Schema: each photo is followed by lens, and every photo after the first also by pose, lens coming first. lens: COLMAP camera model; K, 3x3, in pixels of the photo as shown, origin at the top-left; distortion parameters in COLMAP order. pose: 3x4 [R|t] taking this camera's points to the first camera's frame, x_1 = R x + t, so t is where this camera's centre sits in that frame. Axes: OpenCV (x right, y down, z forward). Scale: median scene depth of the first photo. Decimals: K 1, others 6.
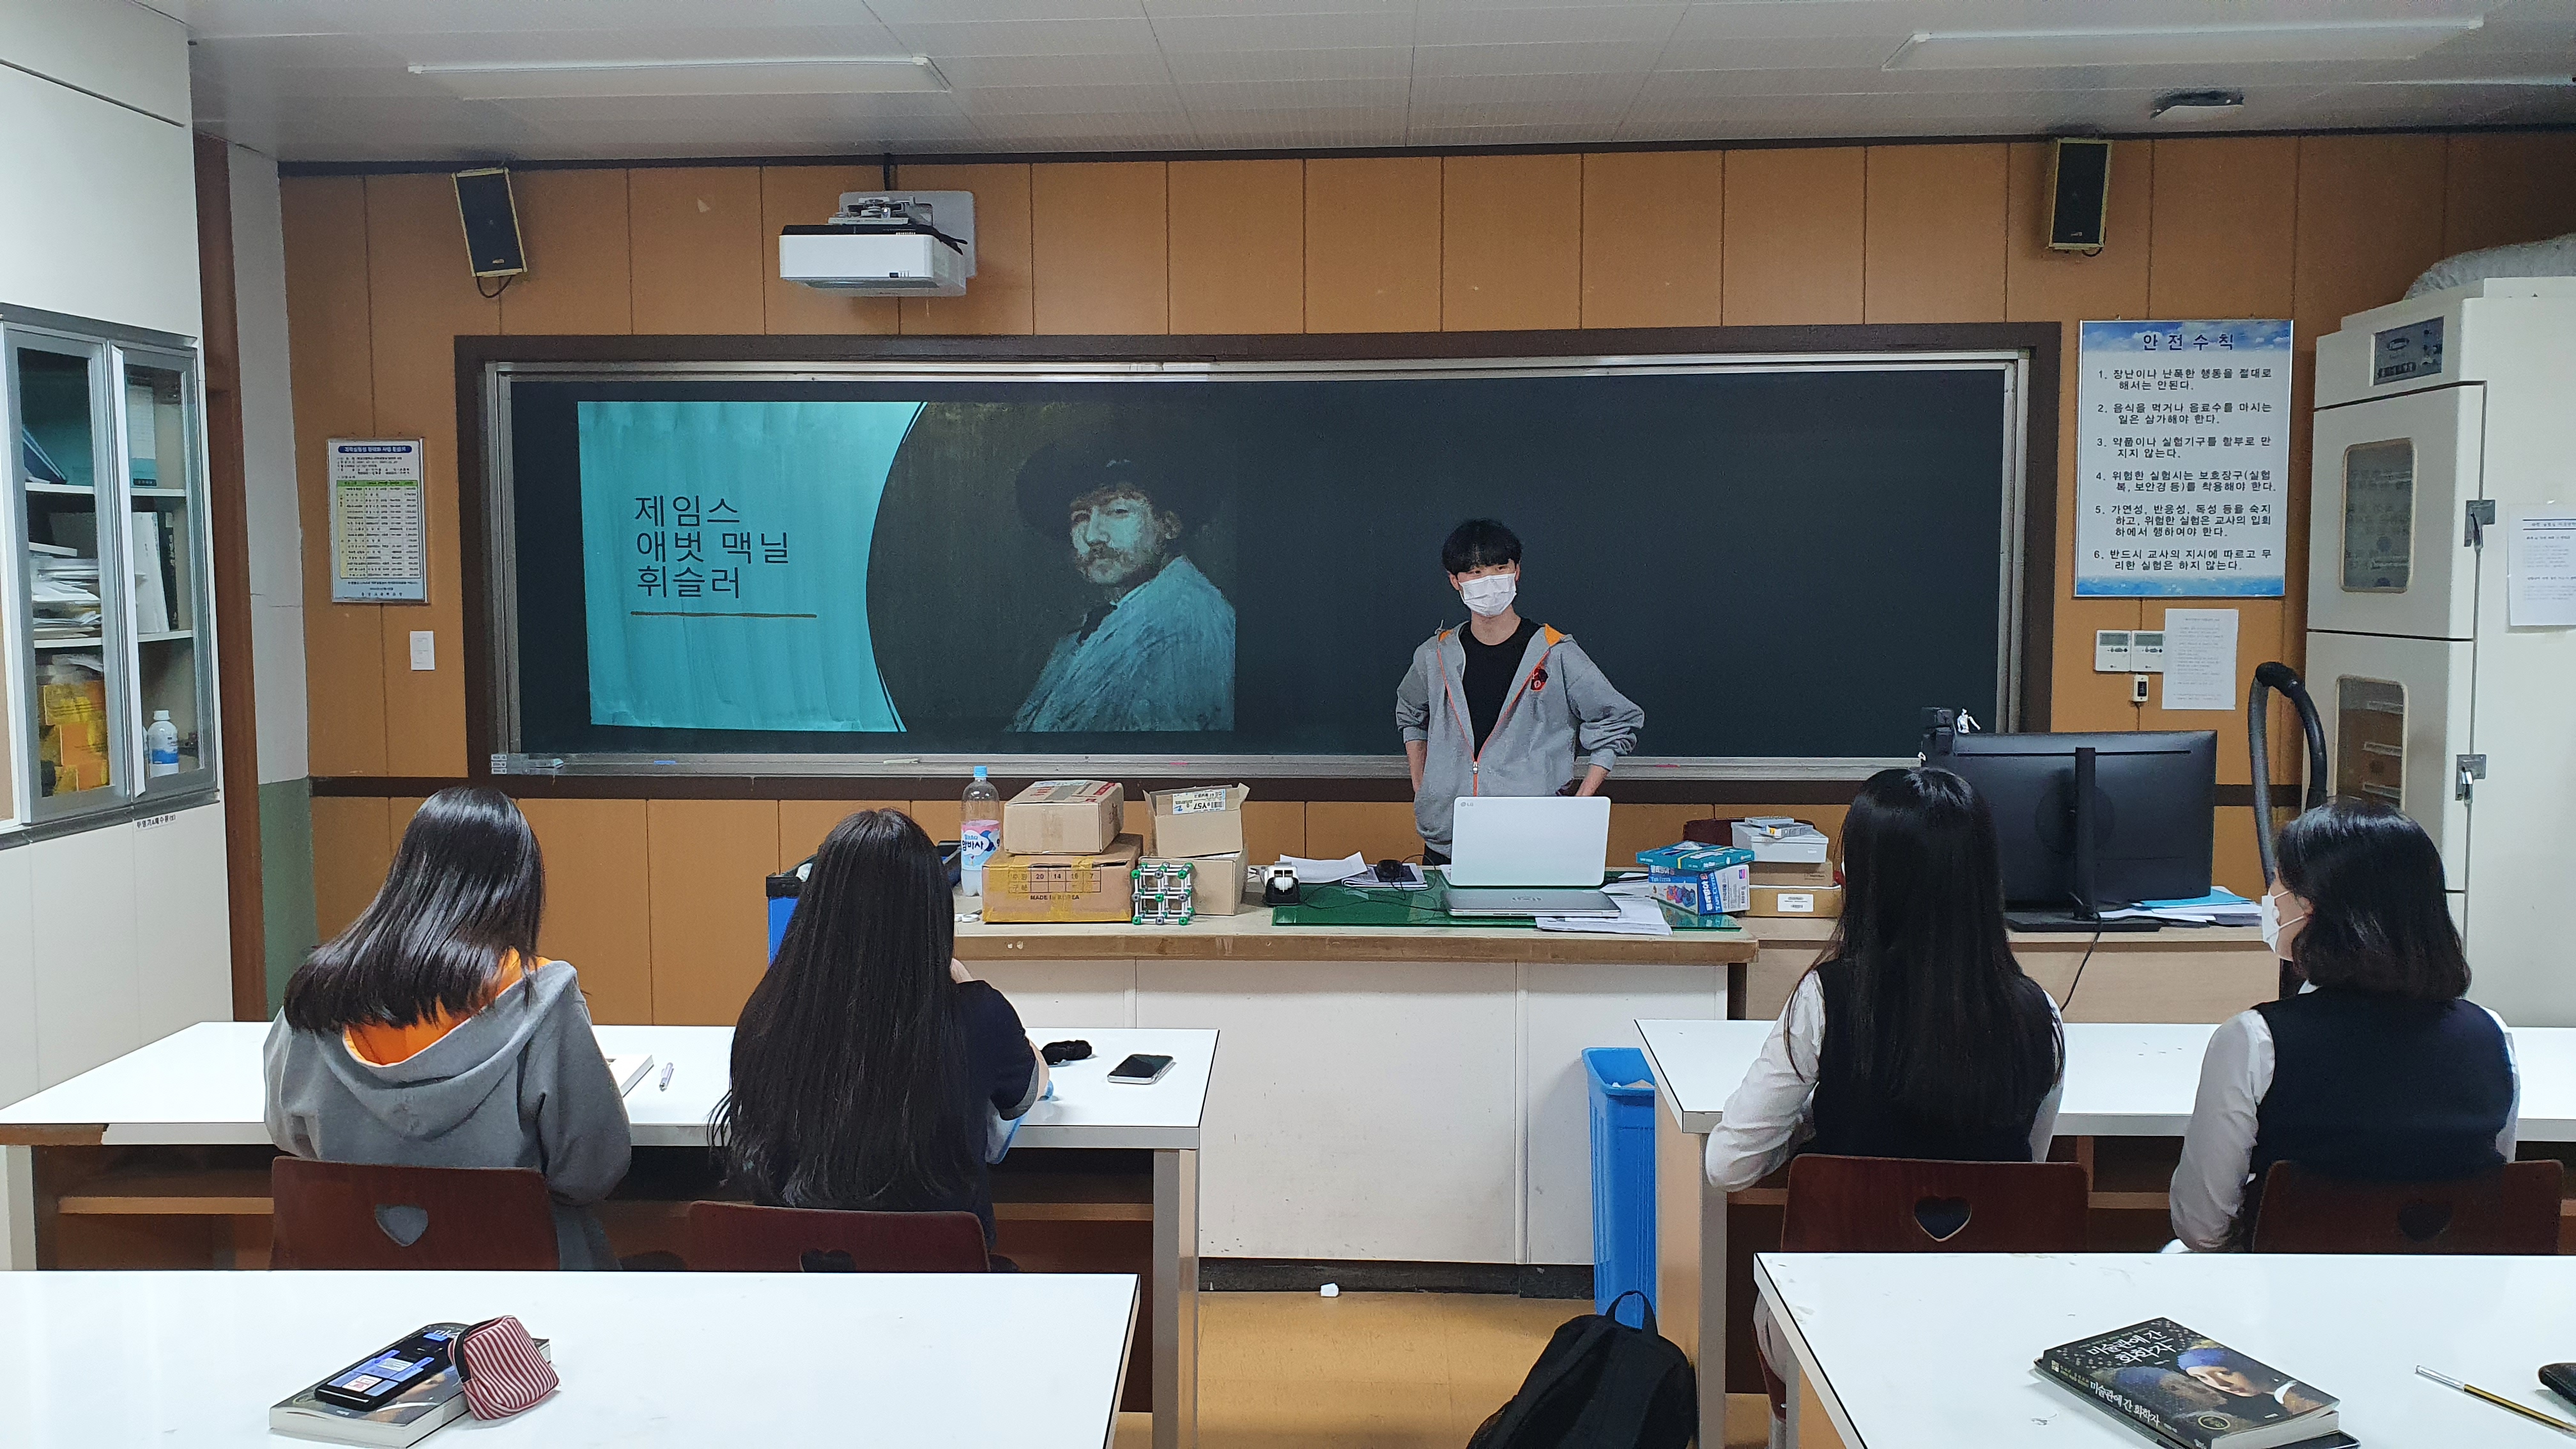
lens RADIAL K [[2068.6, 0, 1270.6], [0, 2068.6, 745.0], [0, 0, 1]] dist [-0.026155, 0.048254]
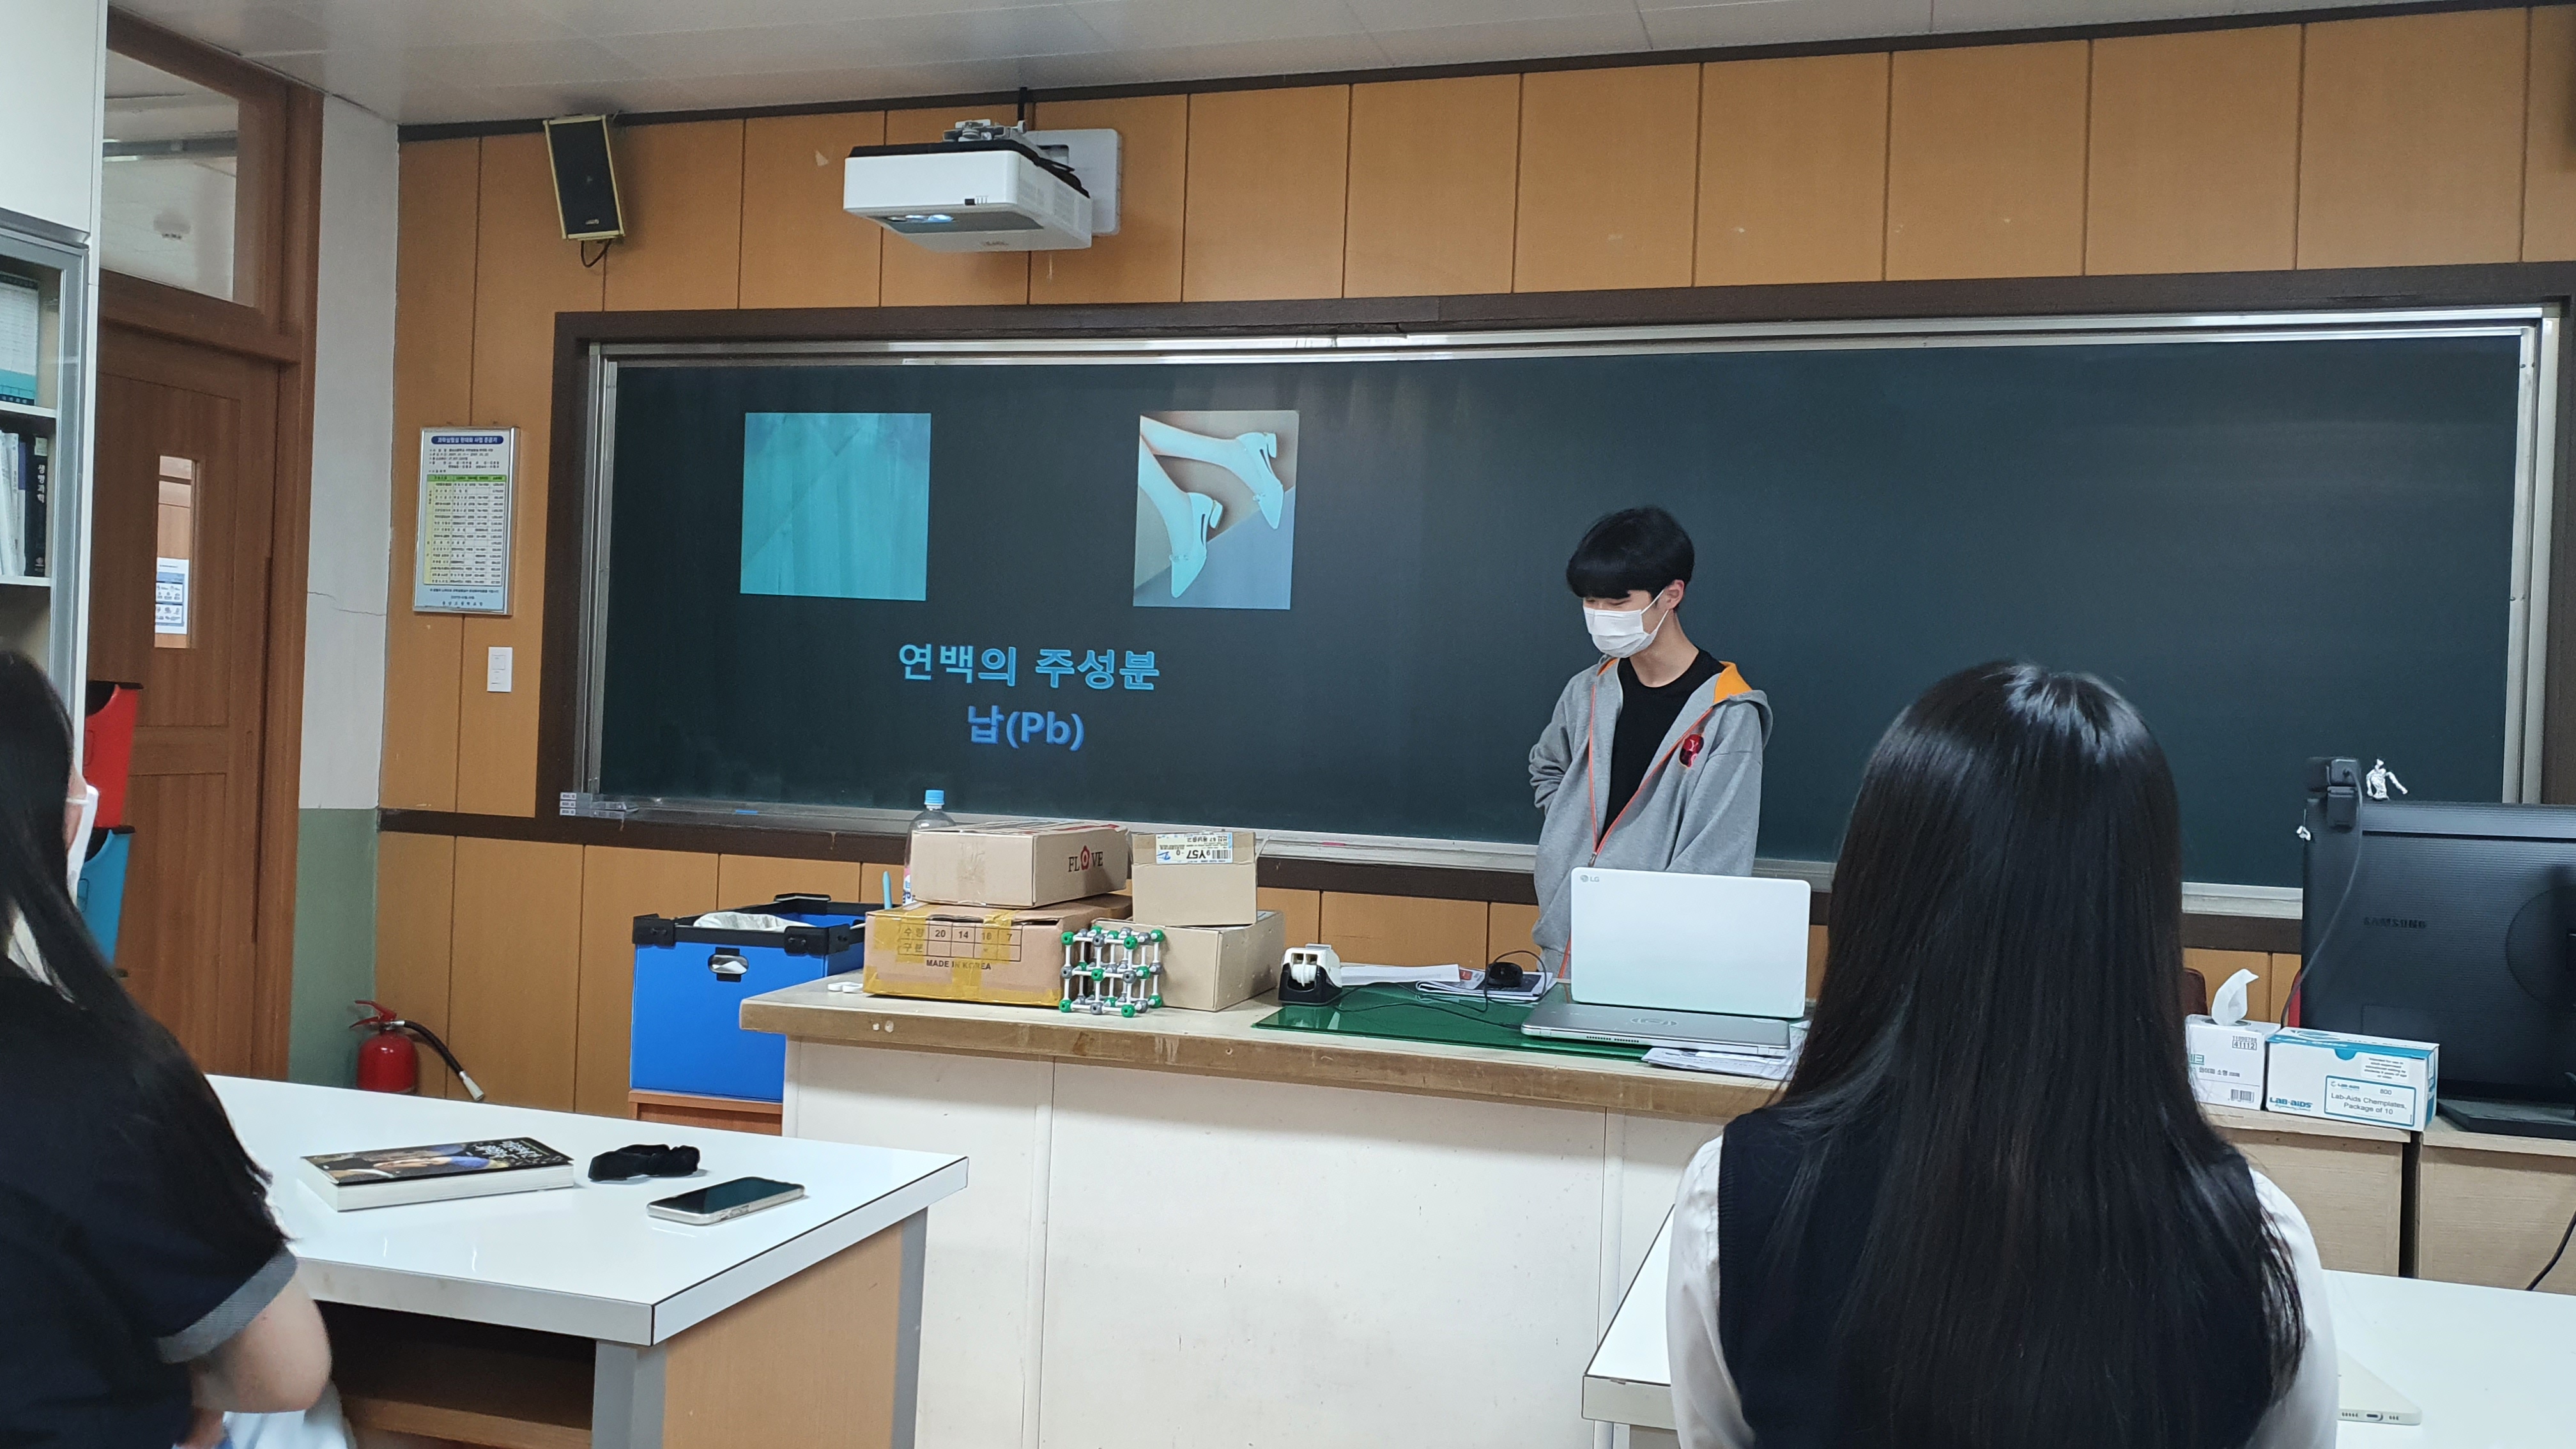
lens RADIAL K [[2068.6, 0, 1277.8], [0, 2068.6, 733.5], [0, 0, 1]] dist [-0.026155, 0.048254]
pose [[0.970044, 0.041084, -0.239431, 0.124981], [-0.062710, 0.994540, -0.083415, 0.035270], [0.234697, 0.095931, 0.967324, 0.250115]]
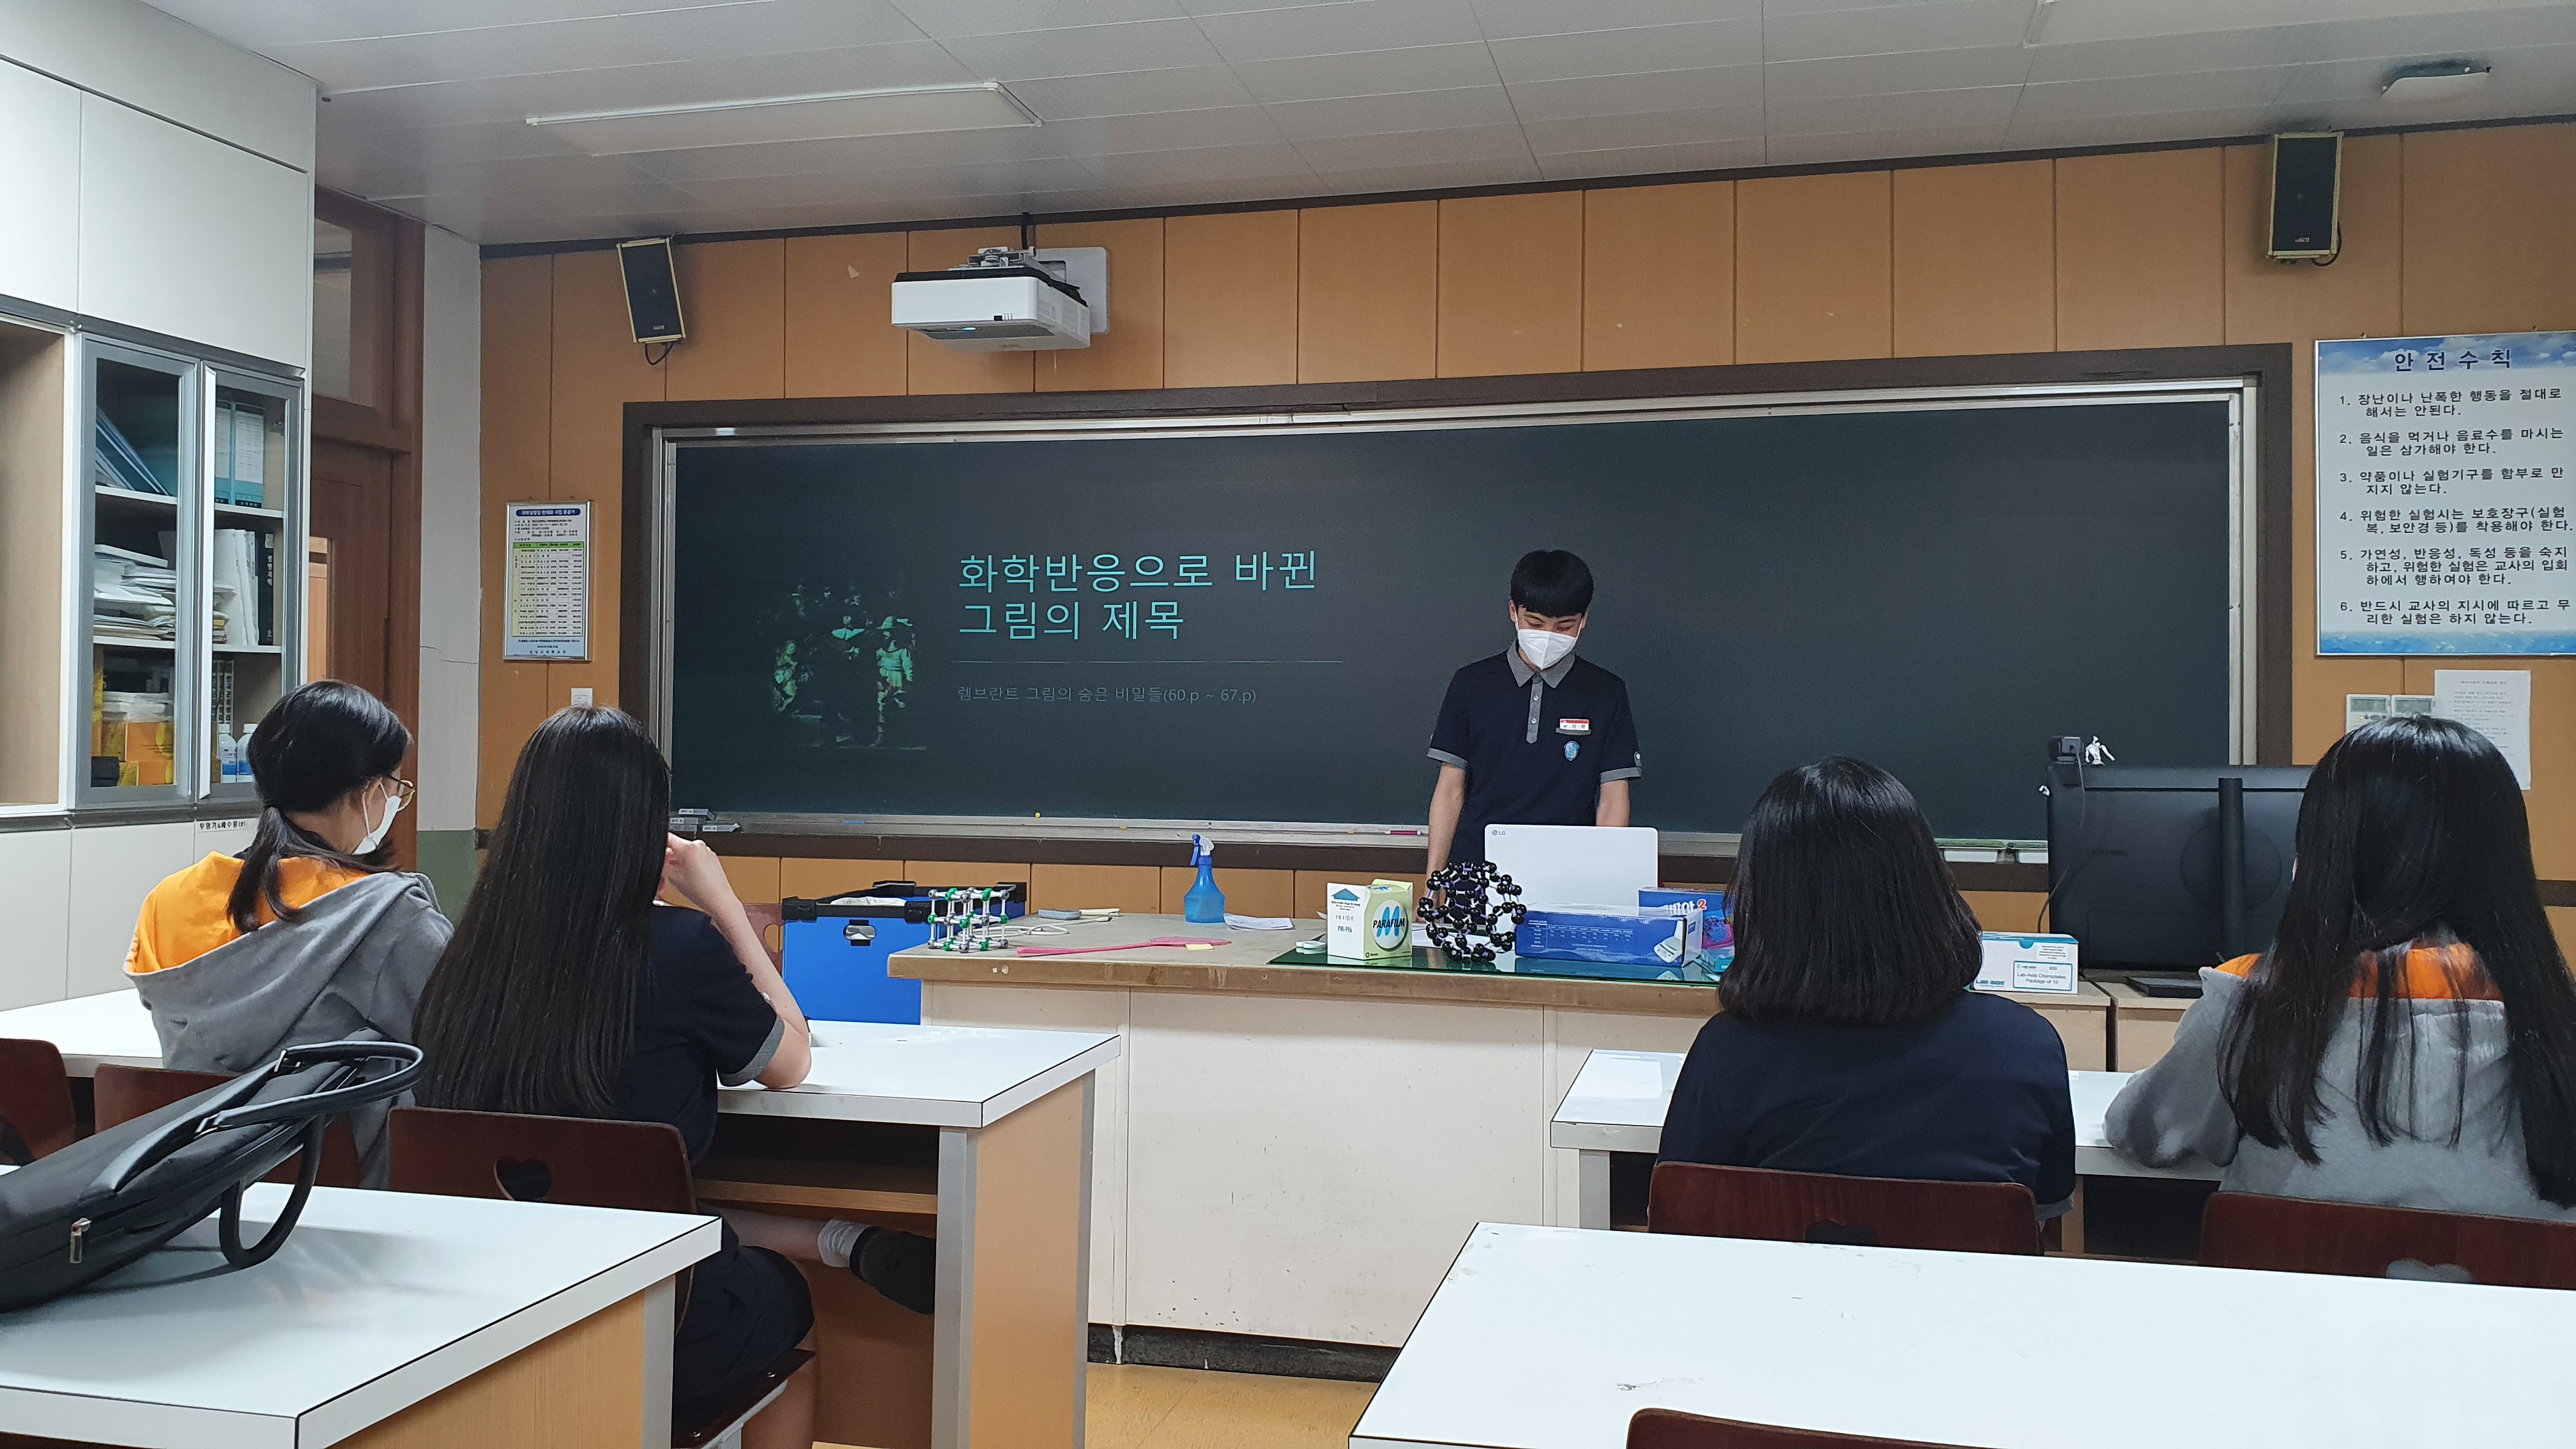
lens RADIAL K [[2068.6, 0, 1251.0], [0, 2068.6, 720.0], [0, 0, 1]] dist [-0.026155, 0.048254]
pose [[0.979283, 0.009983, -0.202252, 0.128500], [-0.030105, 0.994862, -0.096657, 0.052392], [0.200248, 0.100744, 0.974552, 0.073312]]
